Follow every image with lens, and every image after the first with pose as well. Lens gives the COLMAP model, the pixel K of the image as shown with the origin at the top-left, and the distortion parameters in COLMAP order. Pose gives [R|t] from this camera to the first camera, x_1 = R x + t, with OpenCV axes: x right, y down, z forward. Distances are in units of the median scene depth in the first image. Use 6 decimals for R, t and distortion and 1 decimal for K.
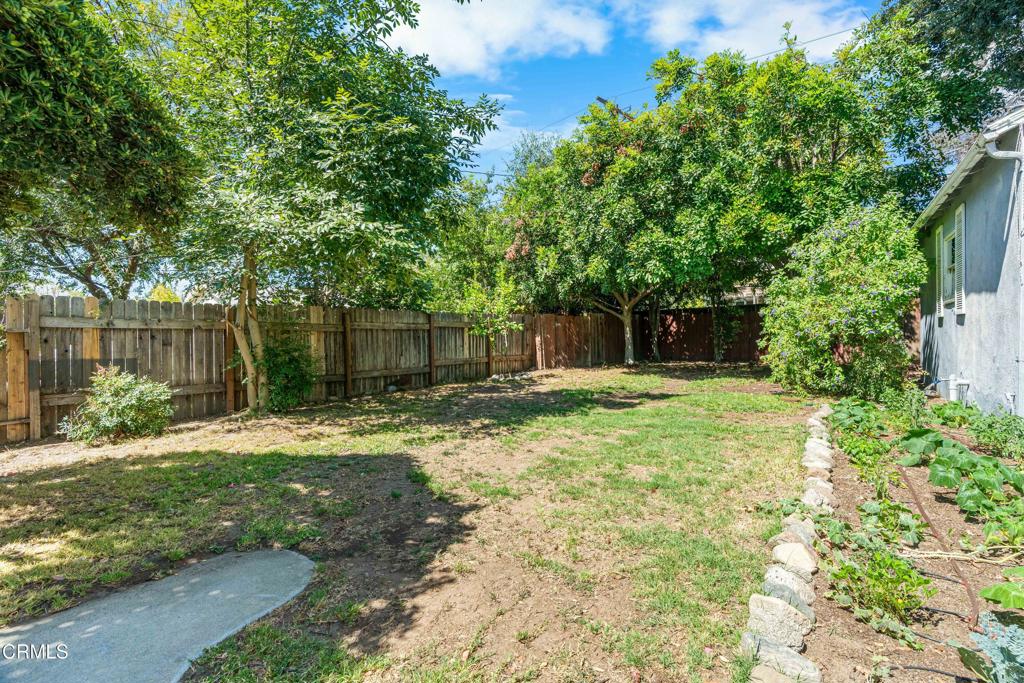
lens RADIAL K [[468.8, 0, 502.9], [0, 468.8, 341.2], [0, 0, 1]] dist [-0.002931, 0.000445]
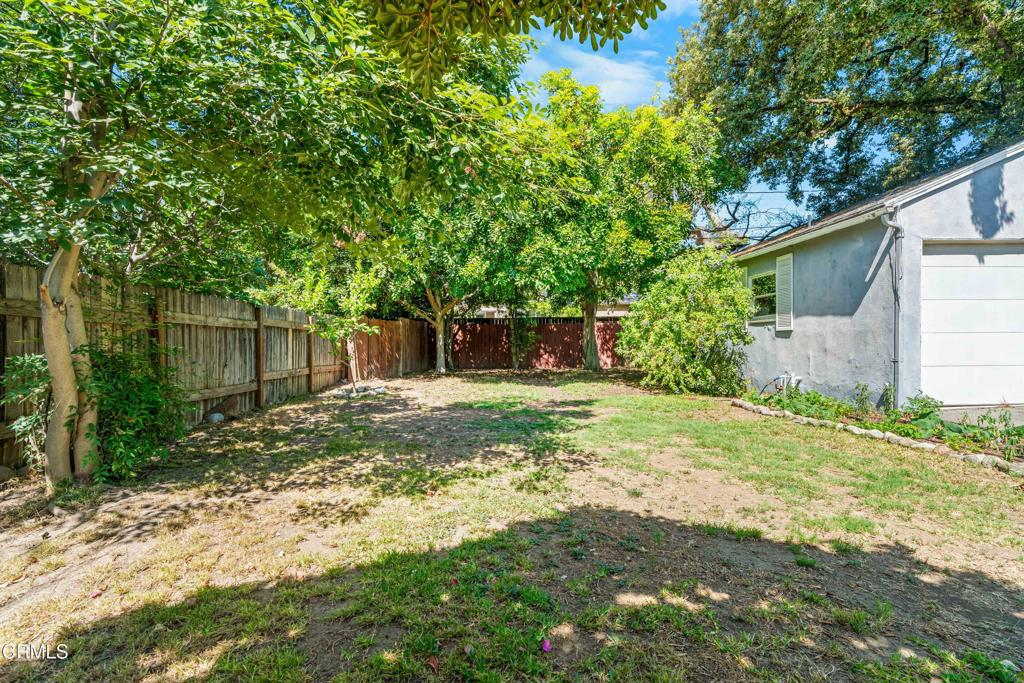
lens RADIAL K [[468.8, 0, 502.9], [0, 468.8, 341.2], [0, 0, 1]] dist [-0.002931, 0.000445]
pose [[0.776710, 0.019437, 0.629559, -0.318404], [-0.006202, 0.999711, -0.023213, 0.007292], [-0.629828, 0.014125, 0.776606, 0.233878]]
